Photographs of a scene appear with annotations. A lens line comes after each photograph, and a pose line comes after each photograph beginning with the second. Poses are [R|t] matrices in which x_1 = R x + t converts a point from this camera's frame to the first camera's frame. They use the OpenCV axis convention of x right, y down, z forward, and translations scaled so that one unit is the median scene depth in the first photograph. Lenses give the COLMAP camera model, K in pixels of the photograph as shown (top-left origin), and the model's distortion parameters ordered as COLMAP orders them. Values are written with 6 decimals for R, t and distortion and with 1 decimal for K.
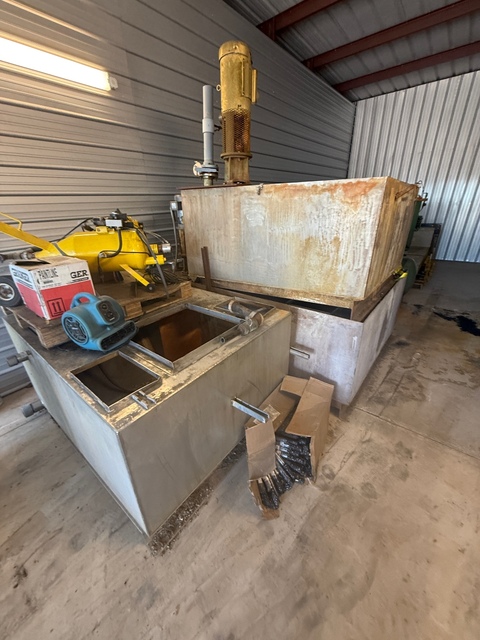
lens RADIAL K [[254.4, 0, 240.8], [0, 254.4, 319.4], [0, 0, 1]] dist [0.000661, -0.000384]
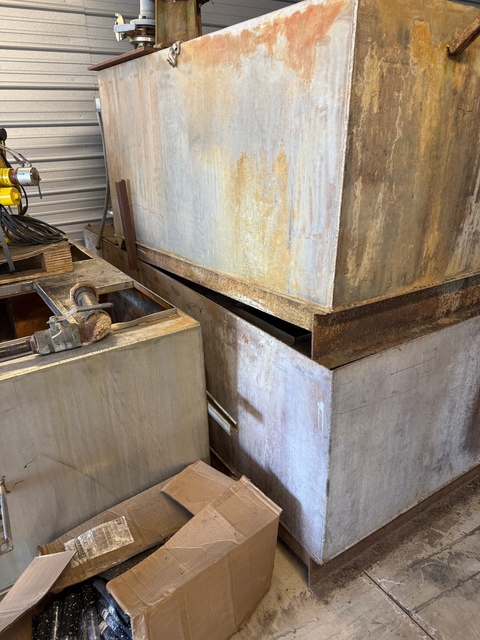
lens RADIAL K [[451.2, 0, 240.5], [0, 451.2, 322.4], [0, 0, 1]] dist [0.059218, -0.060466]
pose [[0.951493, 0.127162, -0.280162, 0.471087], [-0.133551, 0.991035, -0.003749, -0.034846], [0.277174, 0.040983, 0.959945, 0.240213]]
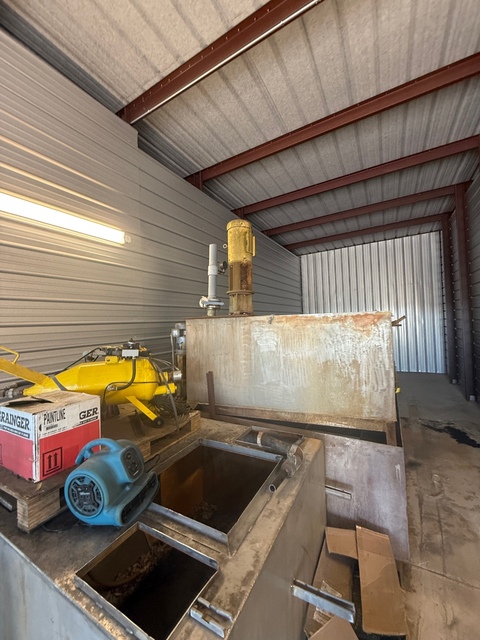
lens RADIAL K [[254.4, 0, 240.8], [0, 254.4, 319.4], [0, 0, 1]] dist [0.000661, -0.000384]
pose [[0.987493, -0.008594, 0.157426, -0.220284], [0.076426, 0.899444, -0.430301, -0.046503], [-0.137898, 0.436951, 0.888852, 0.040024]]
